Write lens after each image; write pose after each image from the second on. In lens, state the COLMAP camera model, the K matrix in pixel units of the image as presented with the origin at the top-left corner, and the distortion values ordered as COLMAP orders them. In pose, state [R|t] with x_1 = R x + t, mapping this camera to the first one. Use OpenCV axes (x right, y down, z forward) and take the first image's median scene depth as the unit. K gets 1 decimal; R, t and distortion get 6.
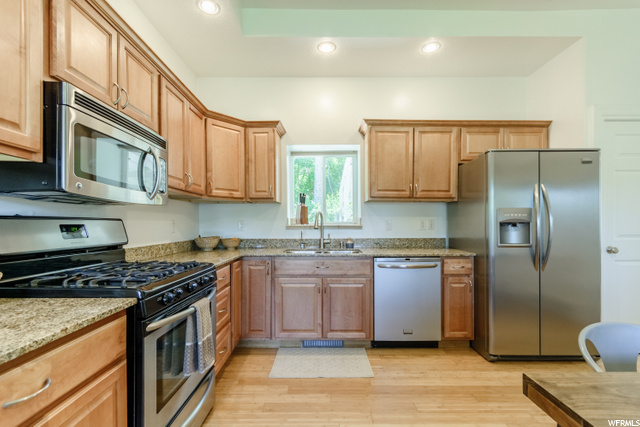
lens RADIAL K [[283.2, 0, 324.5], [0, 283.2, 222.6], [0, 0, 1]] dist [0.004715, -0.000075]
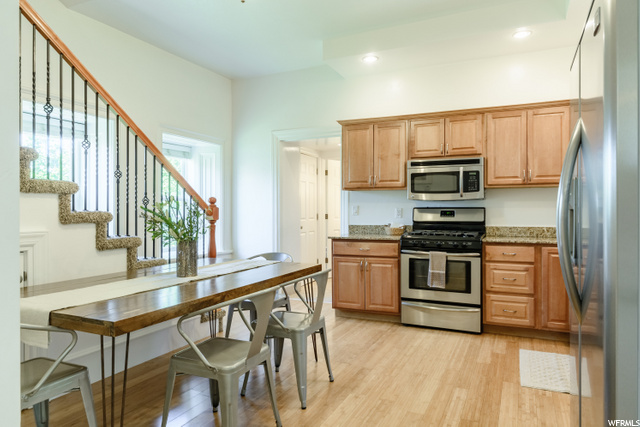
lens RADIAL K [[426.6, 0, 321.0], [0, 426.6, 213.1], [0, 0, 1]] dist [-0.006100, 0.001002]
pose [[-0.427909, 0.011660, -0.903747, 1.363747], [0.007263, 0.999929, 0.009462, -0.007594], [0.903793, -0.002515, -0.427963, 0.843769]]
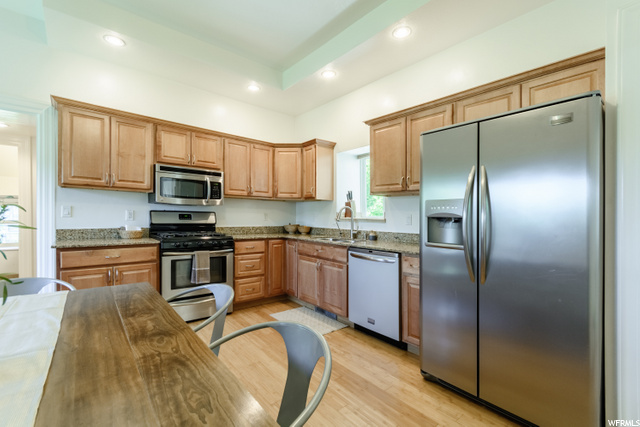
lens RADIAL K [[283.2, 0, 319.1], [0, 283.2, 220.1], [0, 0, 1]] dist [0.004715, -0.000075]
pose [[0.635896, 0.023719, -0.771411, 0.962740], [-0.015896, 0.999718, 0.017635, -0.002158], [0.771611, 0.001048, 0.636093, 0.187571]]
